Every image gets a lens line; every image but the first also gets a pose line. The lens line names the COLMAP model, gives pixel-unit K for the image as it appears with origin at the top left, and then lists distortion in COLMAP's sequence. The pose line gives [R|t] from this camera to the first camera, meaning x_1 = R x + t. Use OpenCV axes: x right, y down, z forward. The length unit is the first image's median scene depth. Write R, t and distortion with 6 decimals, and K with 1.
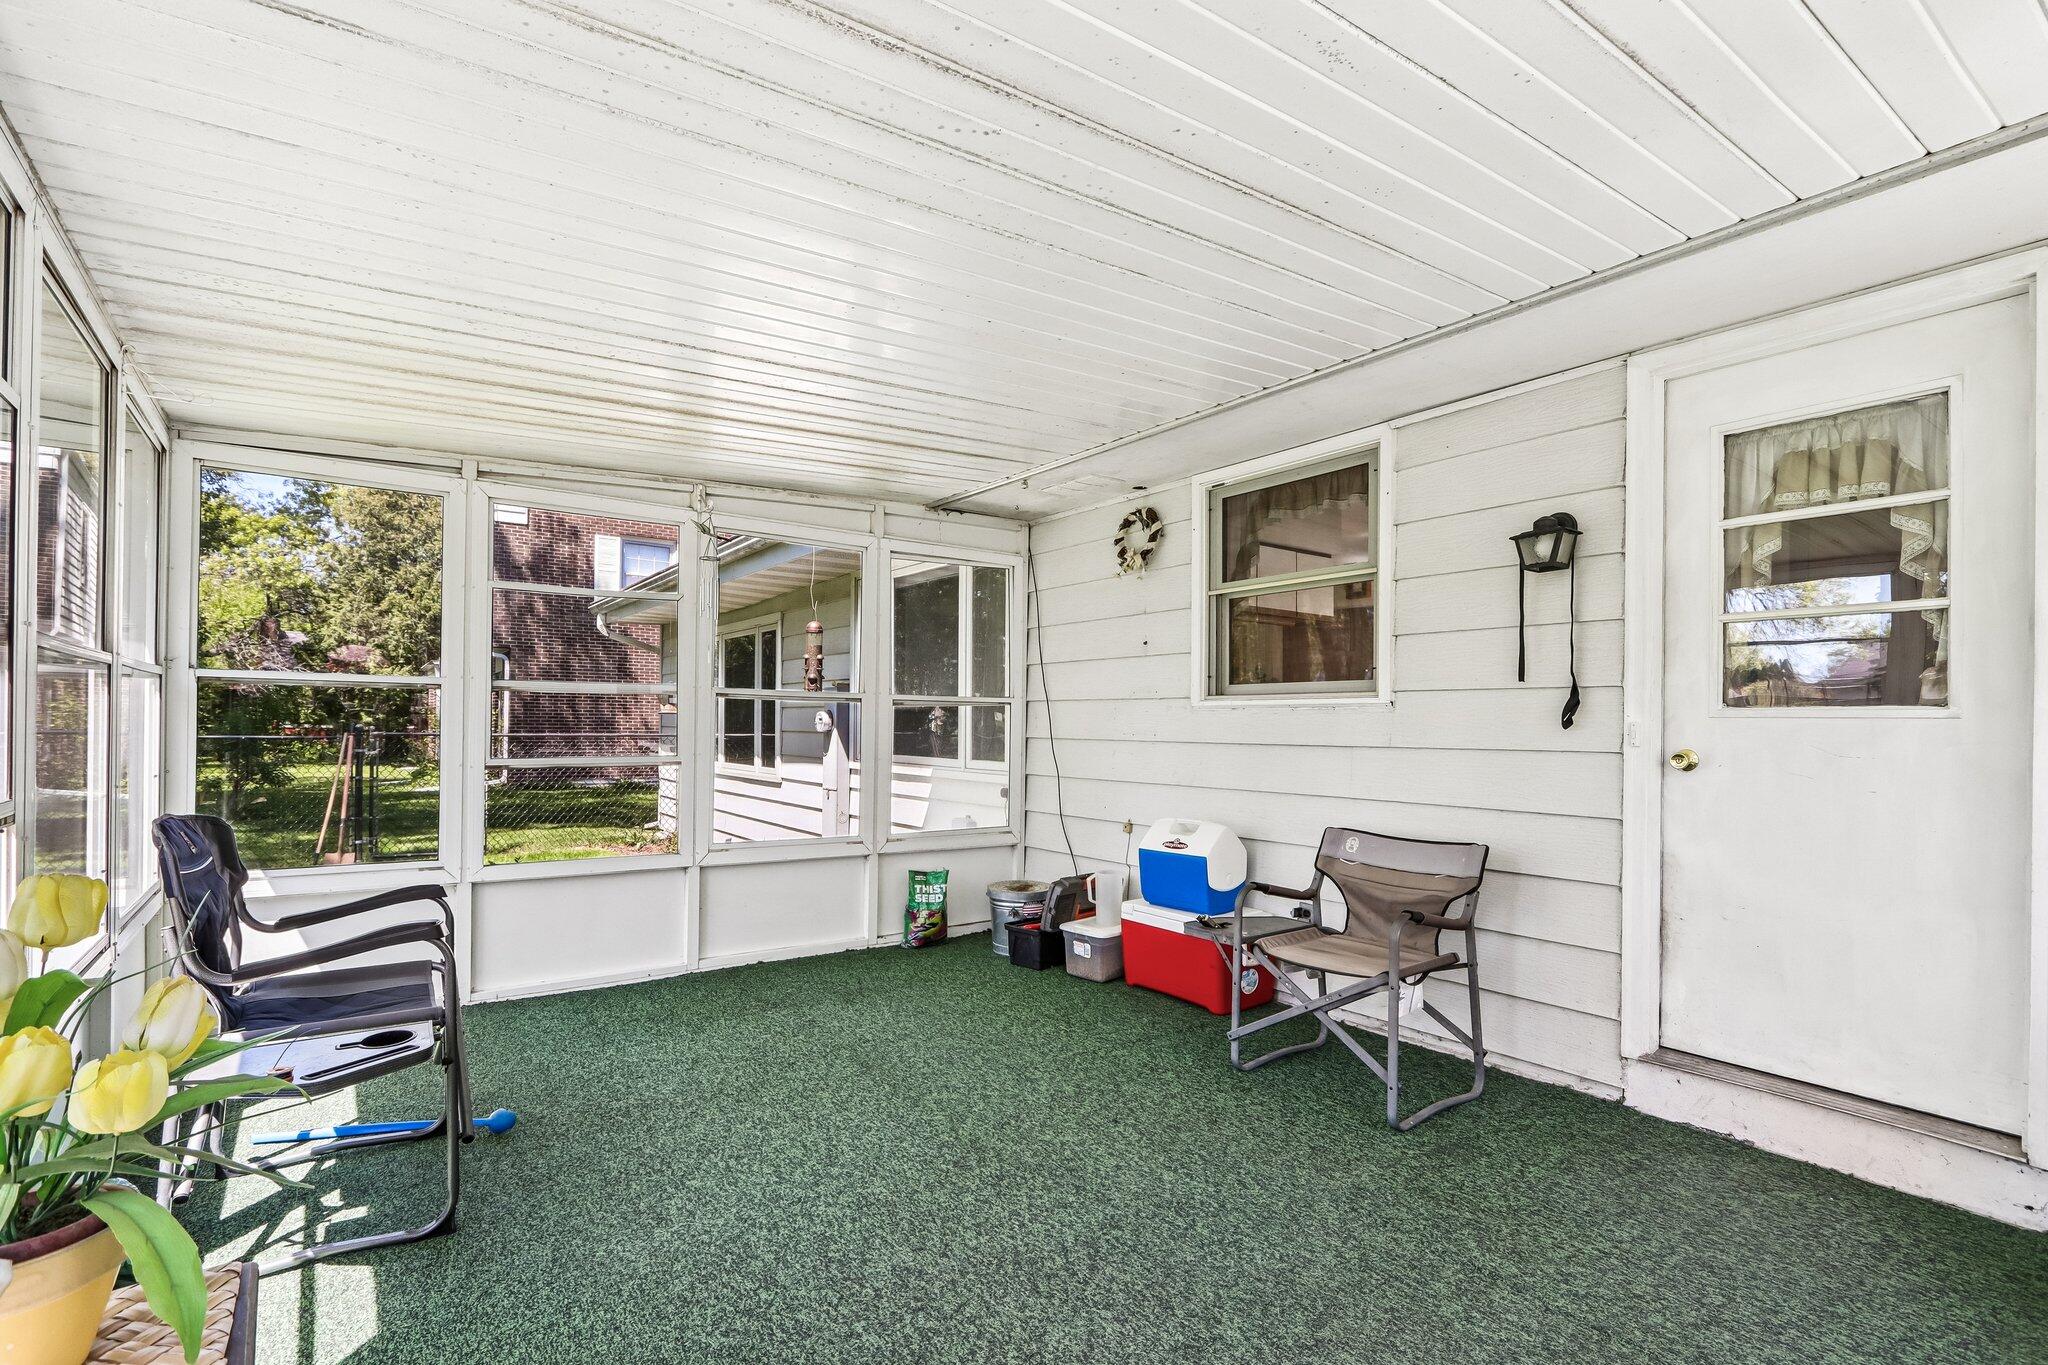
lens RADIAL K [[956.0, 0, 1012.6], [0, 956.0, 691.6], [0, 0, 1]] dist [-0.014702, 0.003950]
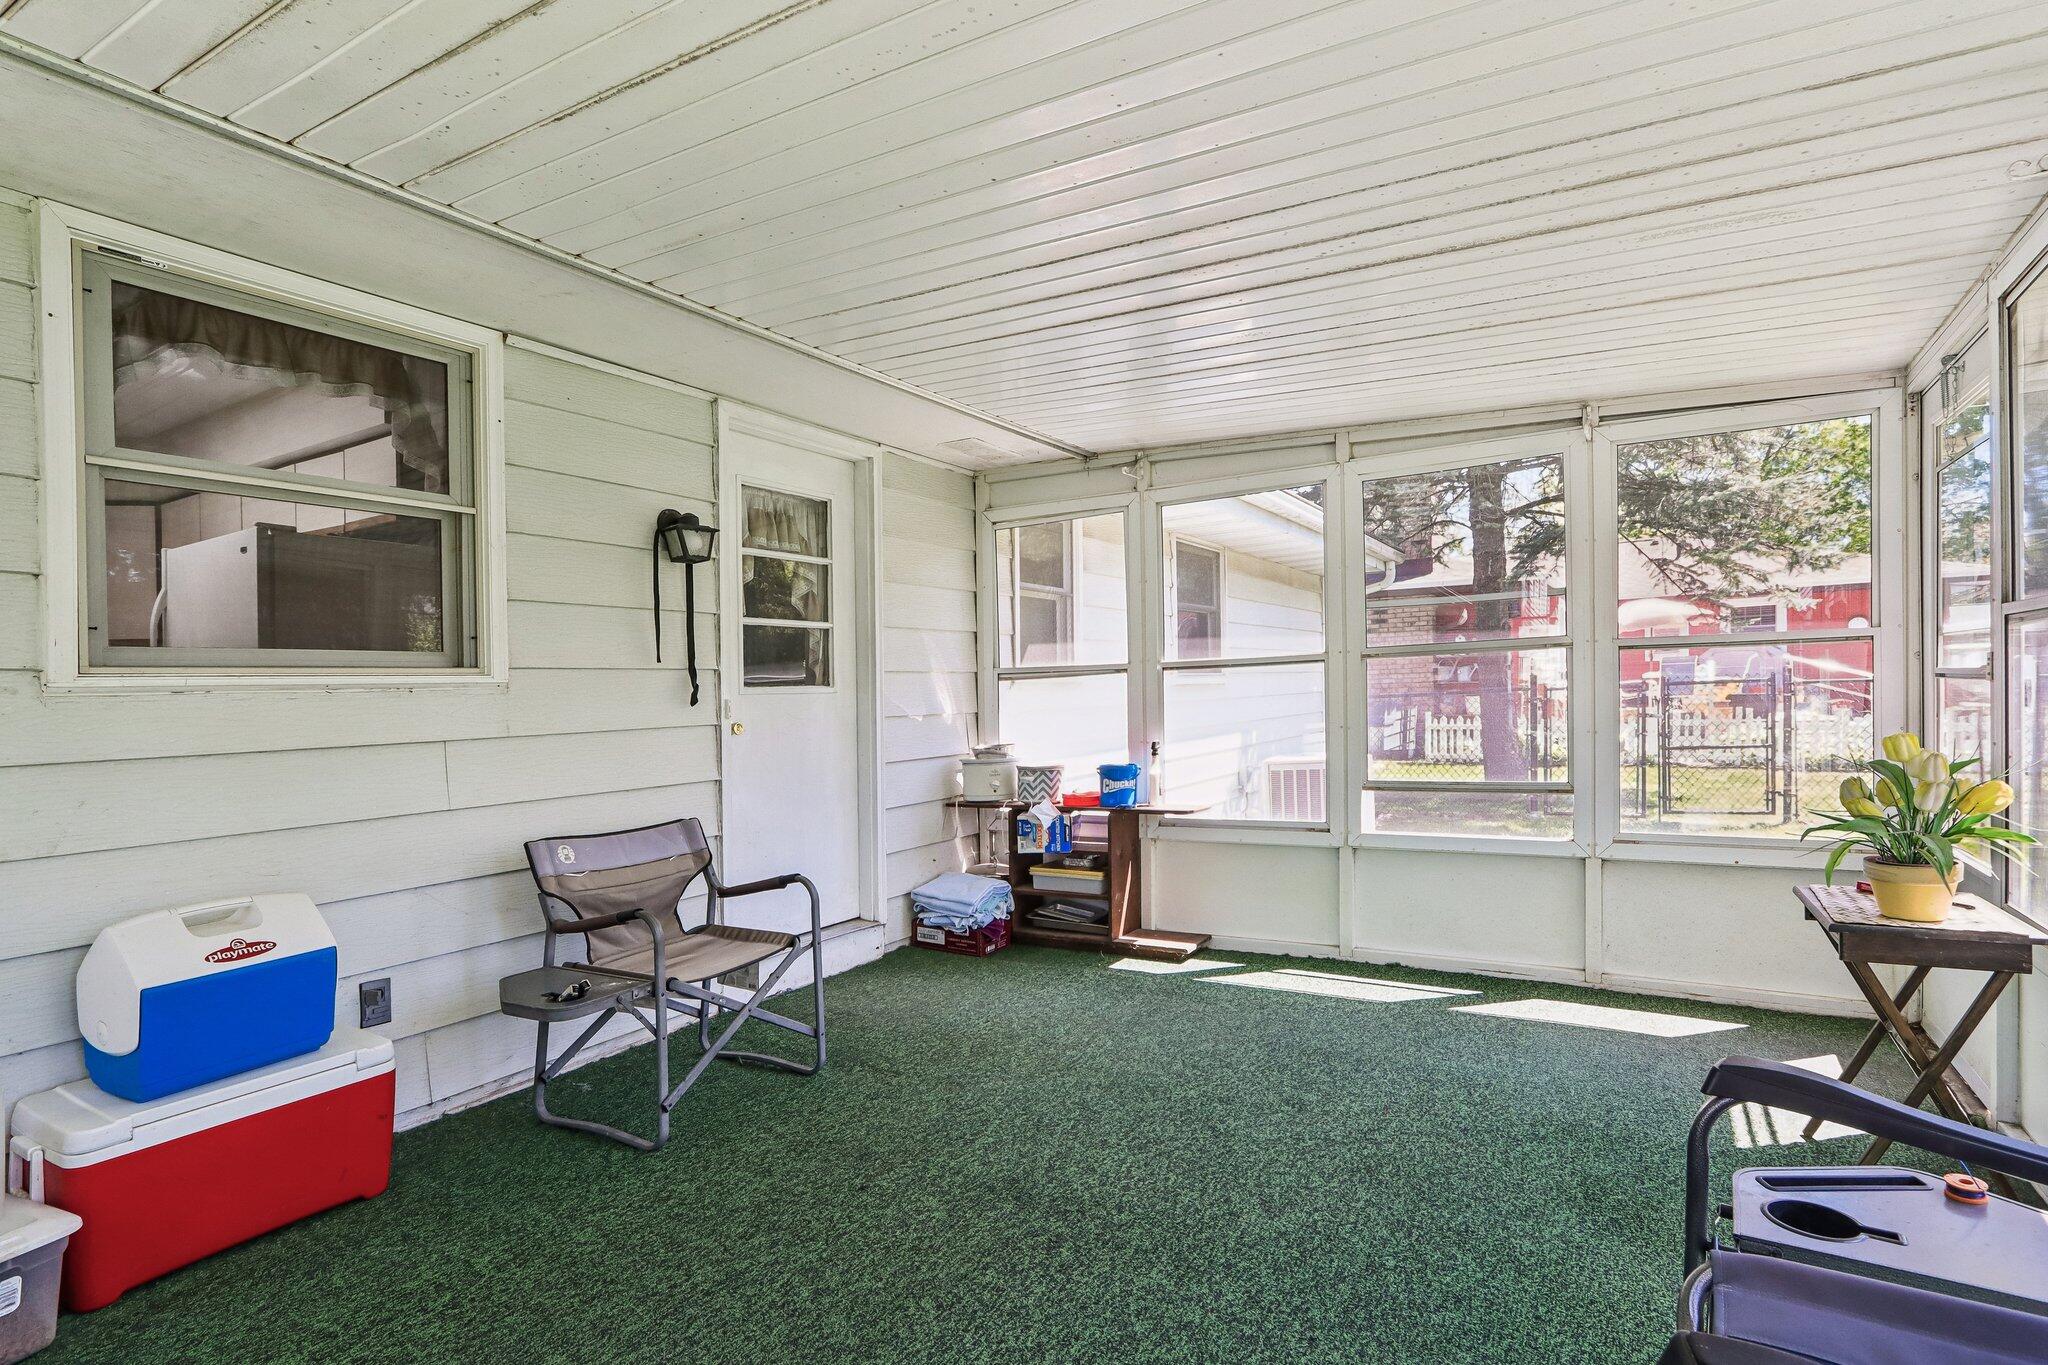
lens RADIAL K [[1039.7, 0, 1020.7], [0, 1039.7, 692.9], [0, 0, 1]] dist [-0.013332, -0.000477]
pose [[-0.396321, 0.006420, 0.918089, -0.614281], [0.000130, 0.999976, -0.006936, 0.028313], [-0.918112, -0.002630, -0.396313, 0.994781]]
